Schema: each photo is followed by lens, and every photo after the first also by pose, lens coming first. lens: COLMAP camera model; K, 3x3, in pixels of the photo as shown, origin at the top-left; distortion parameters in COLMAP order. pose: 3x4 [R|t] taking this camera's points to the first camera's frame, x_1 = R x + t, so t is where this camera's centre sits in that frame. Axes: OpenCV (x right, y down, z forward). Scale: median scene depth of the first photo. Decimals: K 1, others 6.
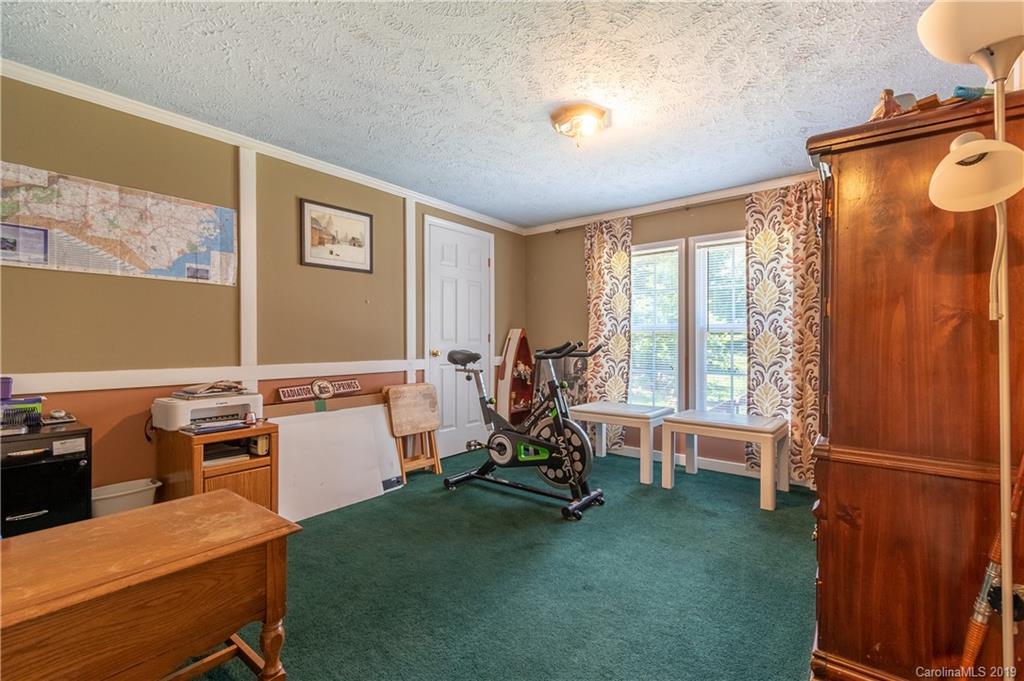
lens RADIAL K [[457.9, 0, 512.0], [0, 457.9, 340.5], [0, 0, 1]] dist [0.006900, -0.001505]
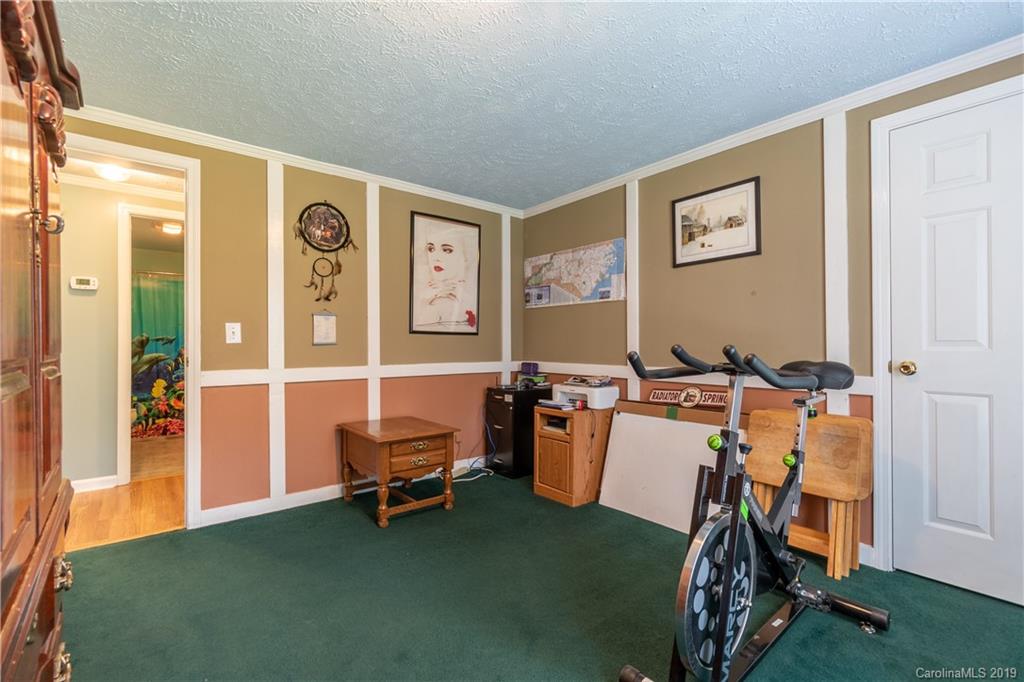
lens RADIAL K [[457.9, 0, 512.0], [0, 457.9, 341.0], [0, 0, 1]] dist [0.006900, -0.001505]
pose [[-0.211536, -0.008369, -0.977334, 0.610536], [0.002987, 0.999953, -0.009209, 0.000701], [0.977366, -0.004868, -0.211501, 0.915510]]
